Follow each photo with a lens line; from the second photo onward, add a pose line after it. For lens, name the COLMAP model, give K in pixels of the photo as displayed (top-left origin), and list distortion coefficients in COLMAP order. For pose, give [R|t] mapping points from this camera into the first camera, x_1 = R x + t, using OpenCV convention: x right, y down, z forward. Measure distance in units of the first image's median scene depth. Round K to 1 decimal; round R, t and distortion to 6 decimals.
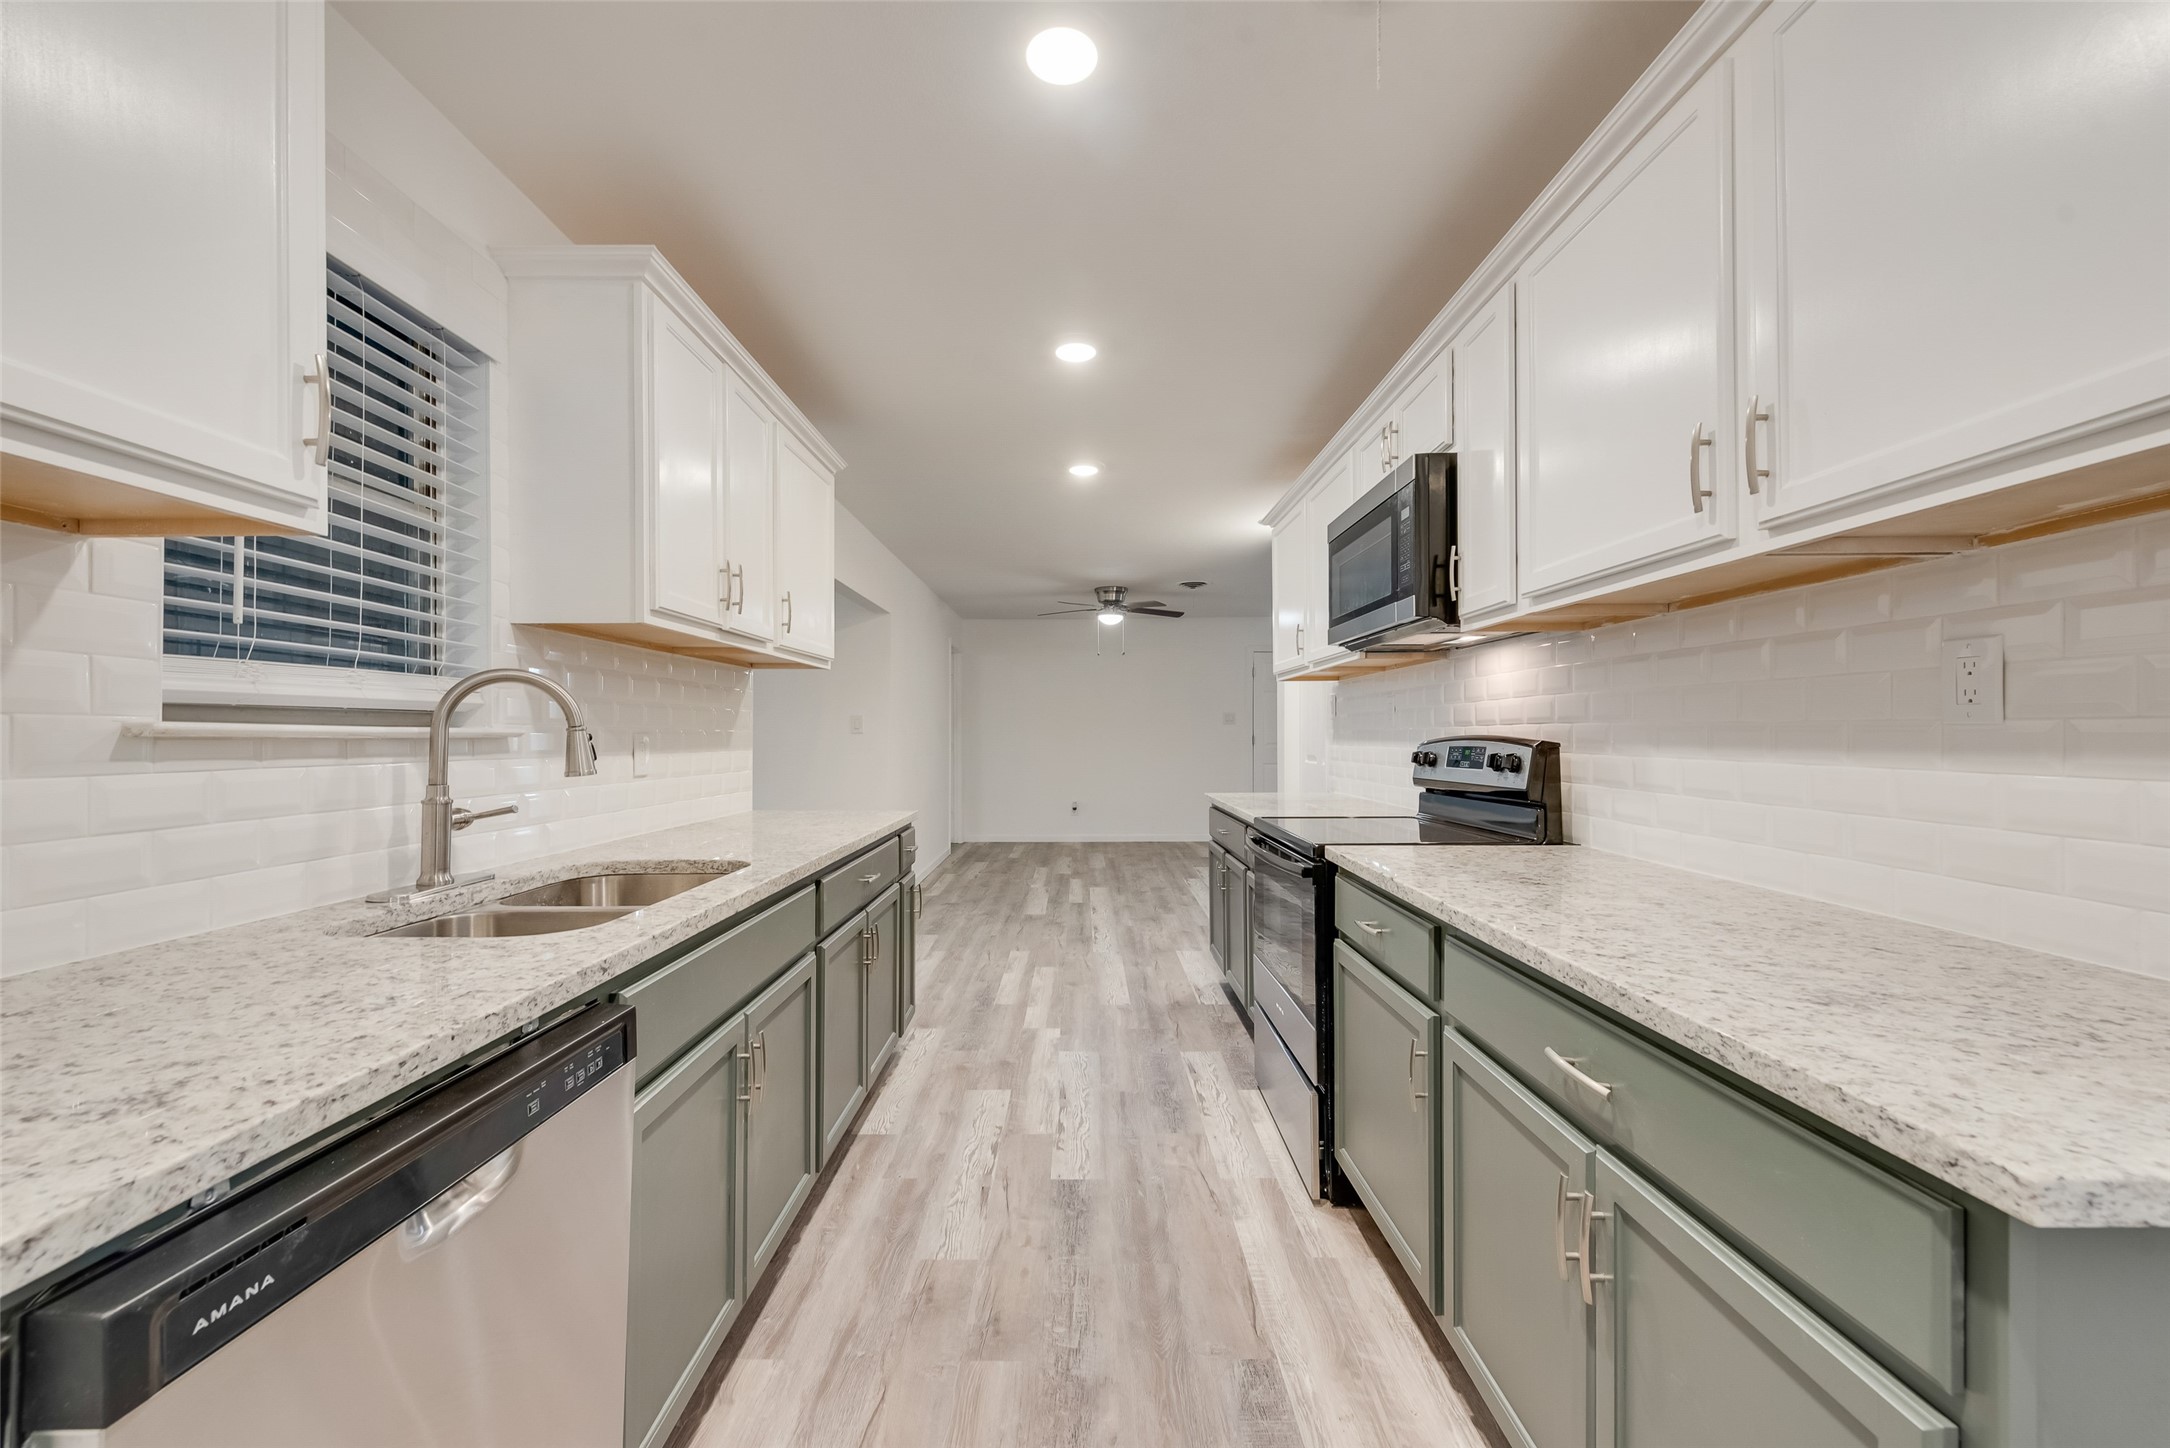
lens RADIAL K [[848.0, 0, 1068.2], [0, 848.0, 727.1], [0, 0, 1]] dist [0.014746, -0.006009]
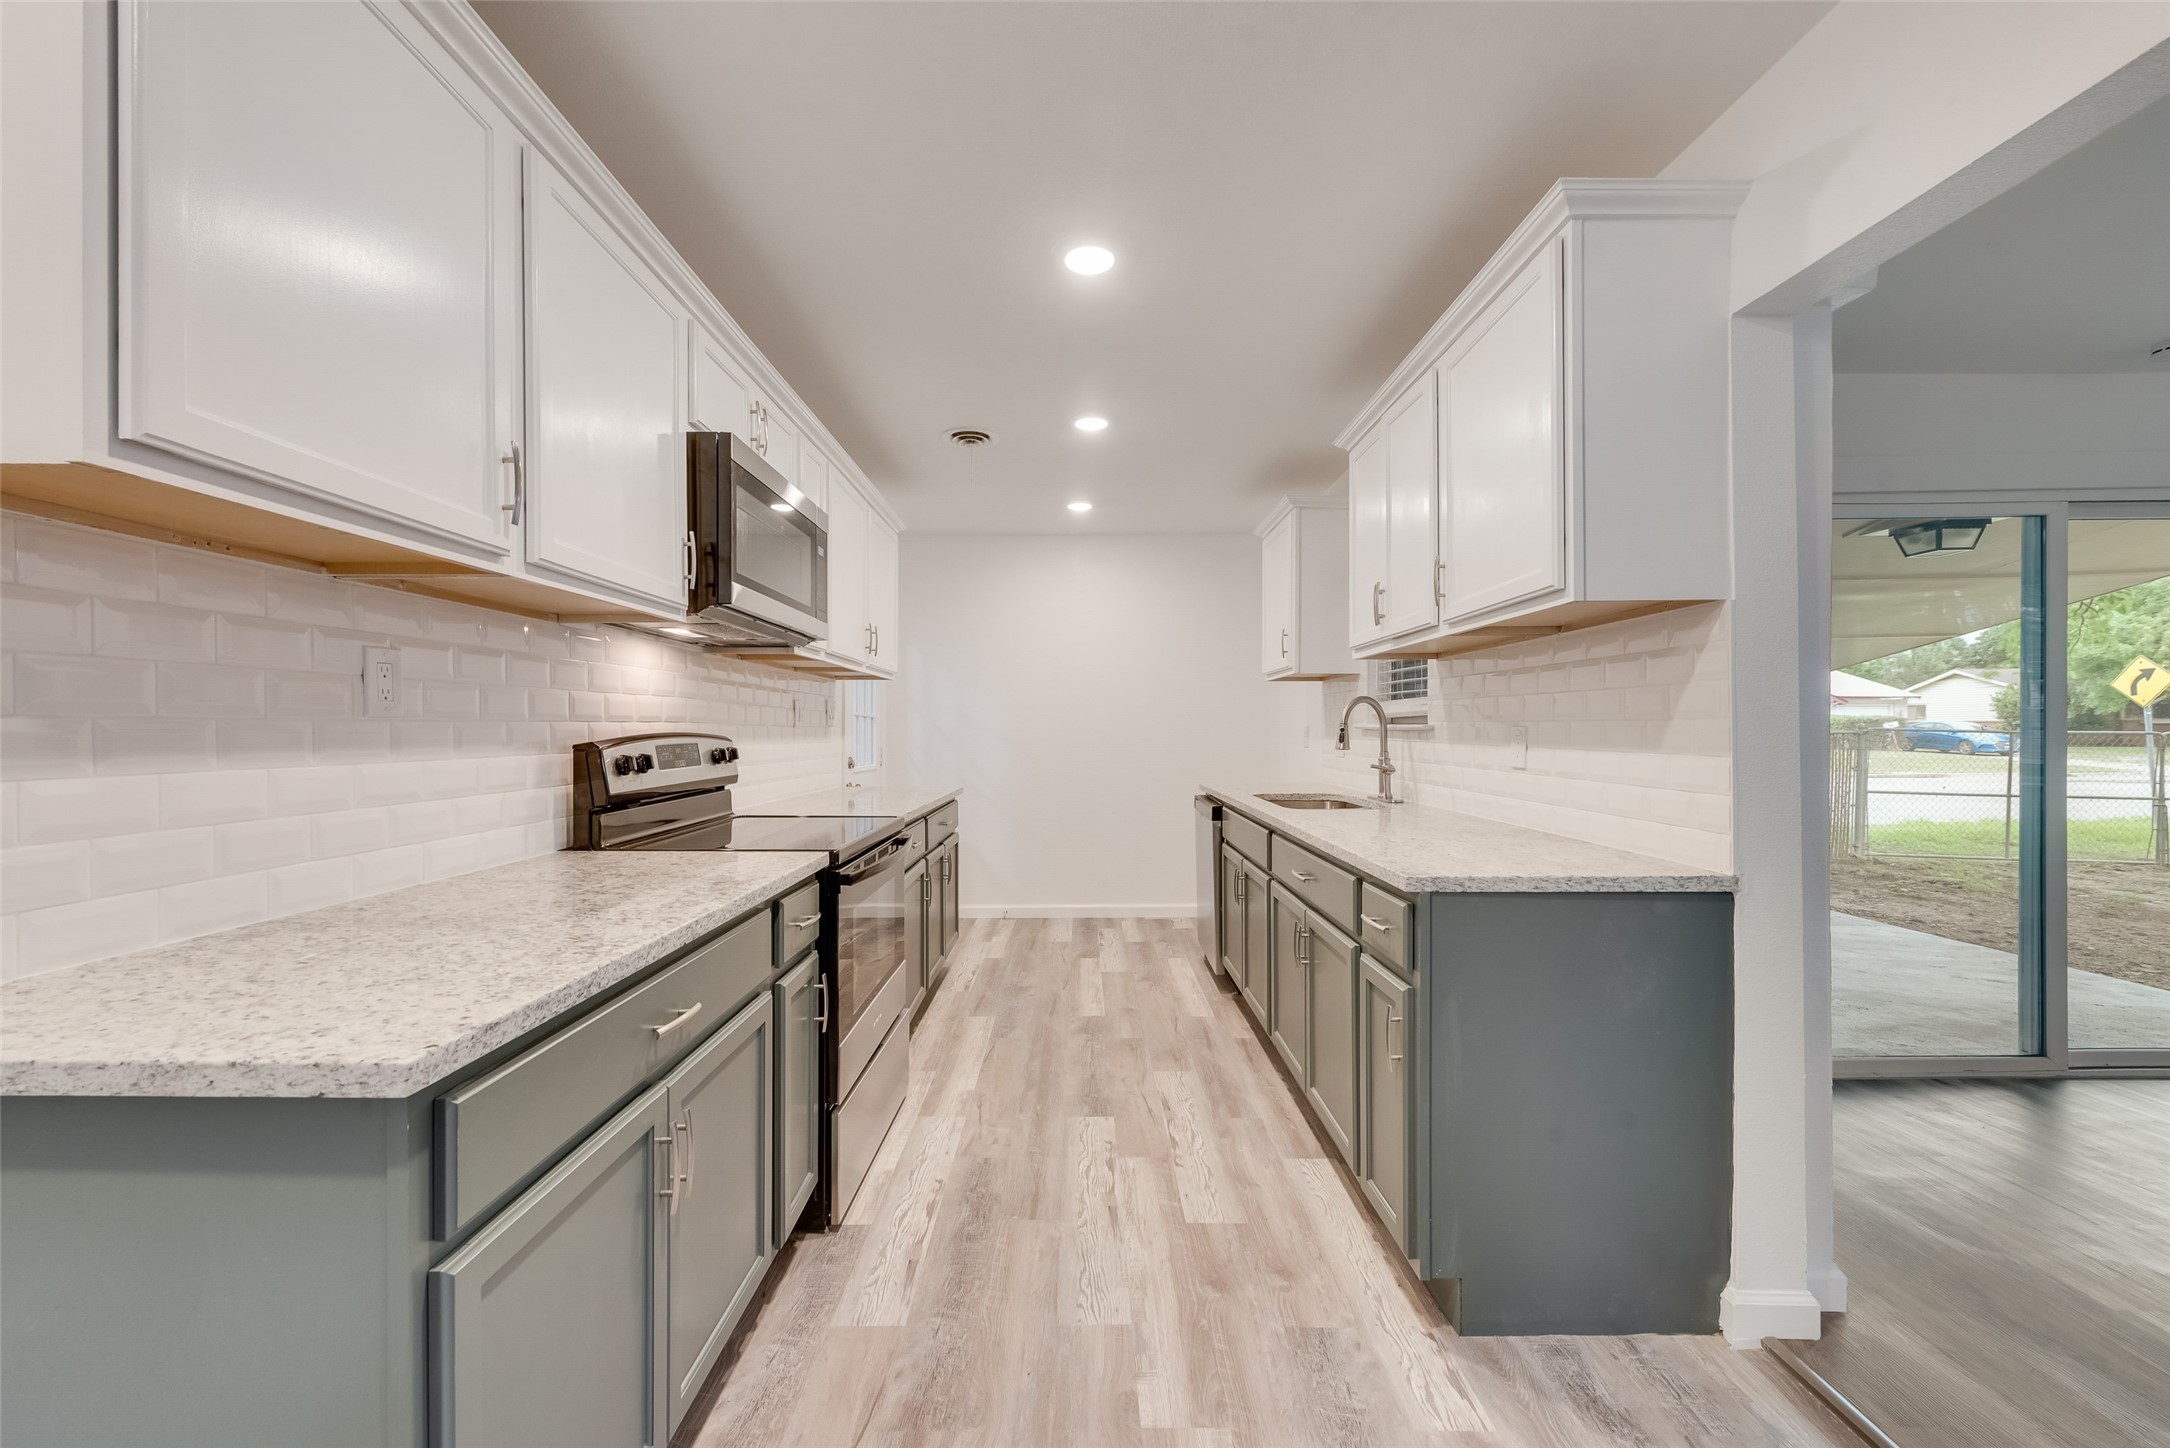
lens RADIAL K [[848.0, 0, 1068.2], [0, 848.0, 727.1], [0, 0, 1]] dist [0.014746, -0.006009]
pose [[-0.999990, 0.004410, 0.000437, 0.034466], [0.004406, 0.999942, -0.009852, 0.014694], [-0.000480, -0.009850, -0.999951, 1.951348]]
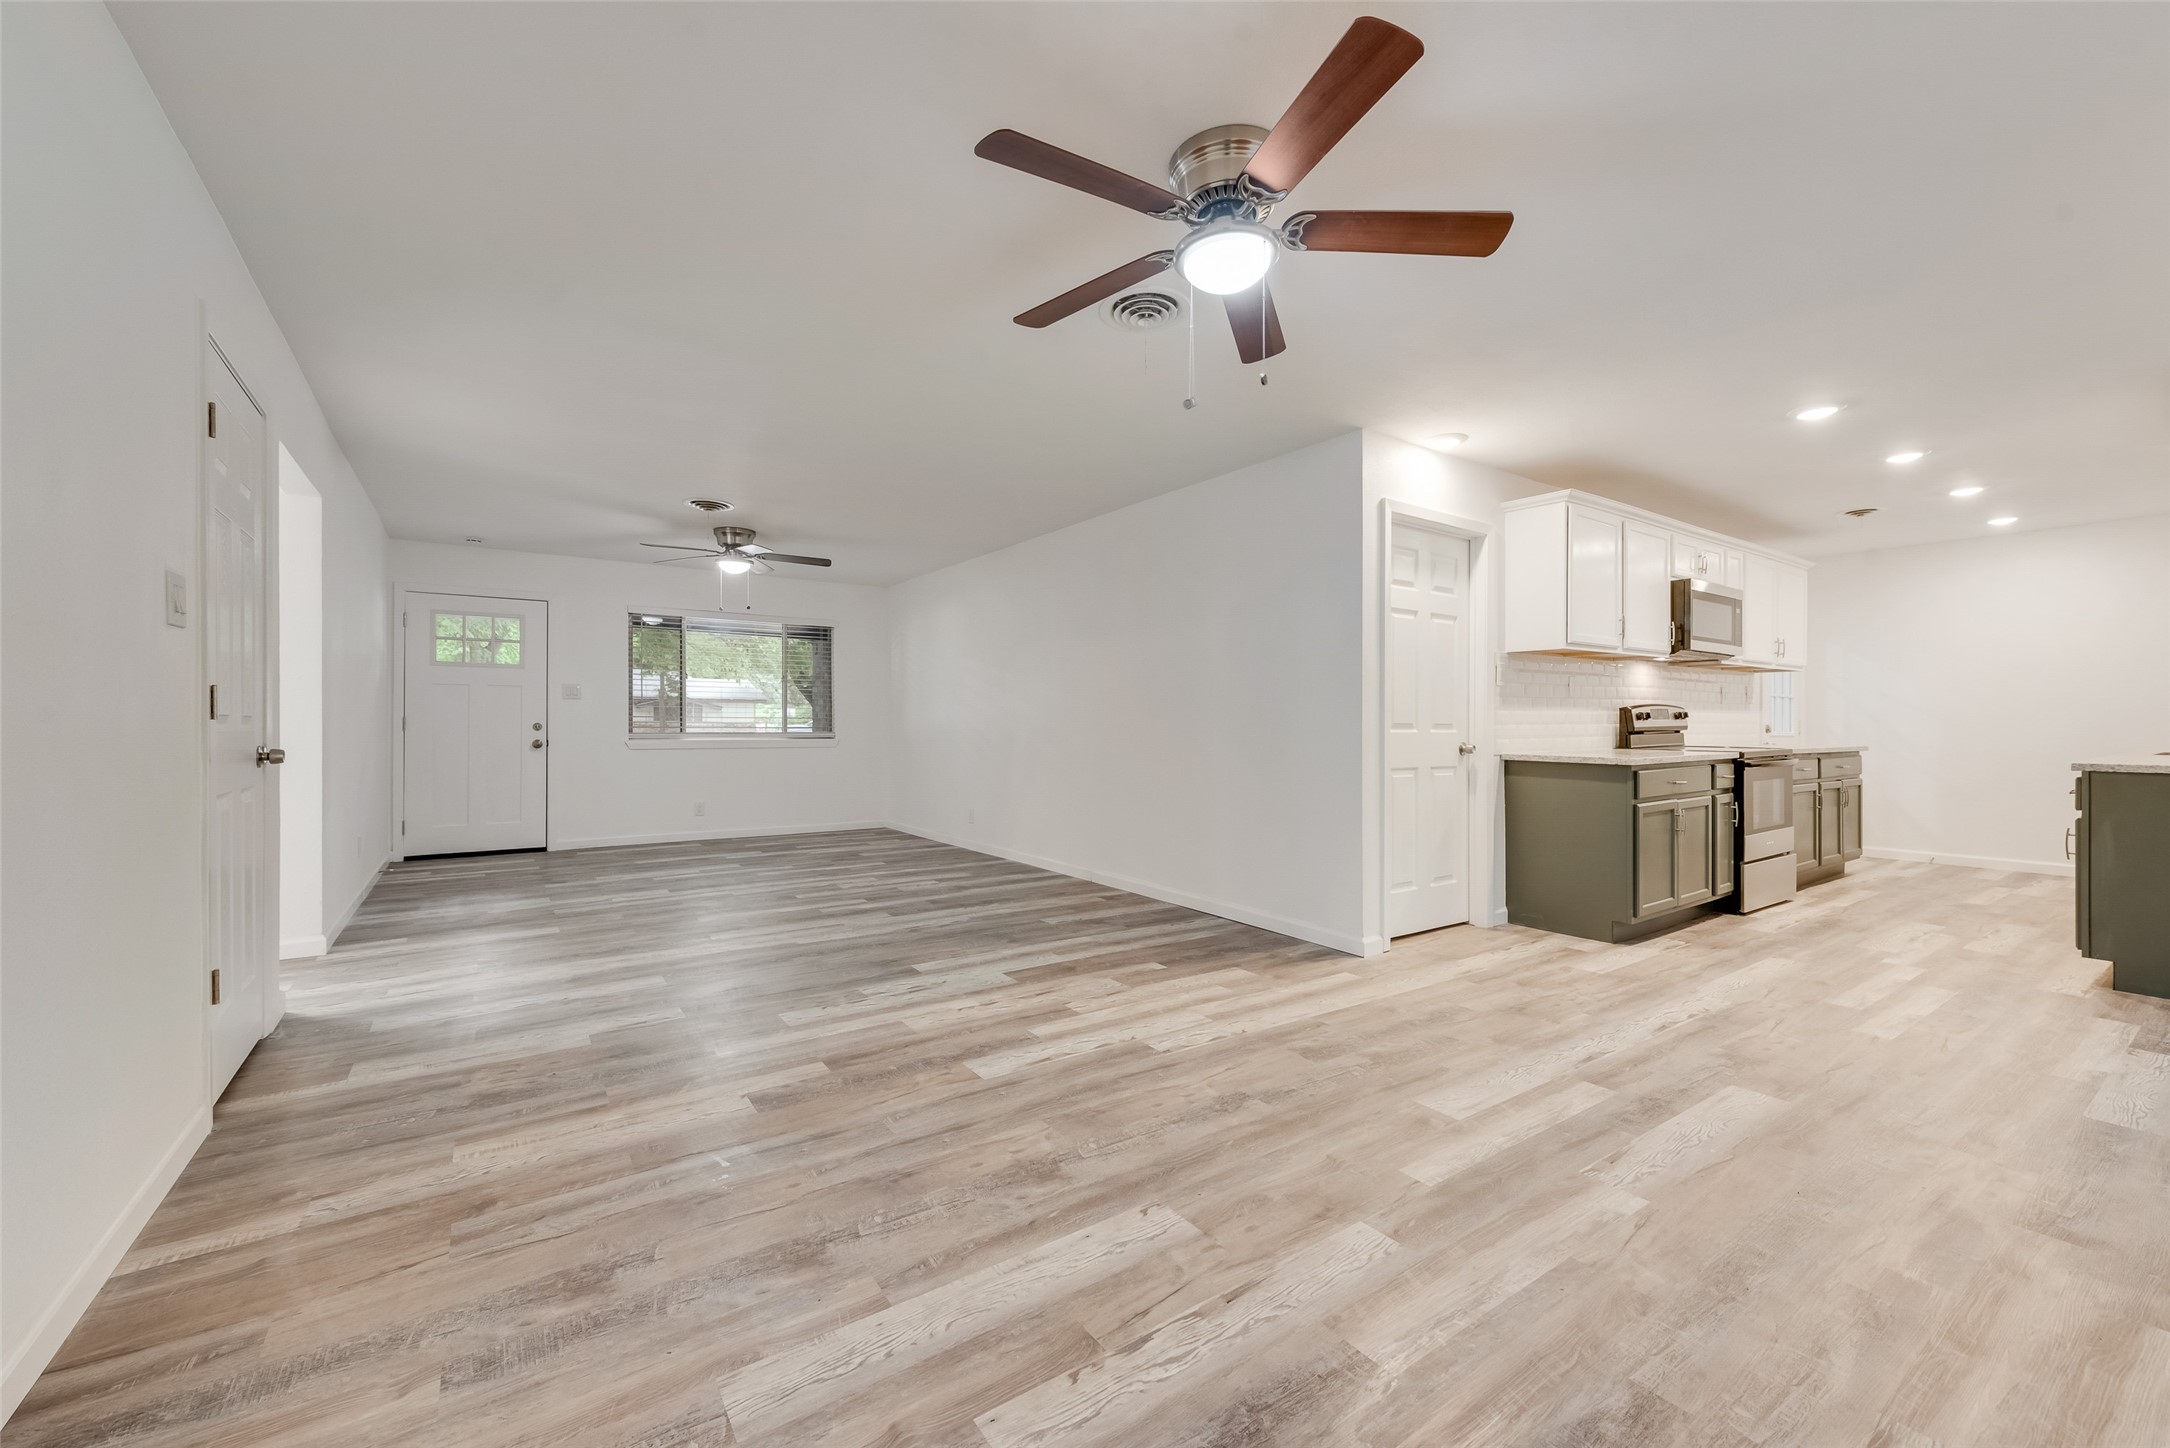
lens RADIAL K [[848.0, 0, 1068.2], [0, 848.0, 727.1], [0, 0, 1]] dist [0.014746, -0.006009]
pose [[-0.570419, -0.001646, 0.821352, -0.404943], [-0.002391, 0.999997, 0.000343, 0.065696], [-0.821351, -0.001768, -0.570421, 3.324997]]
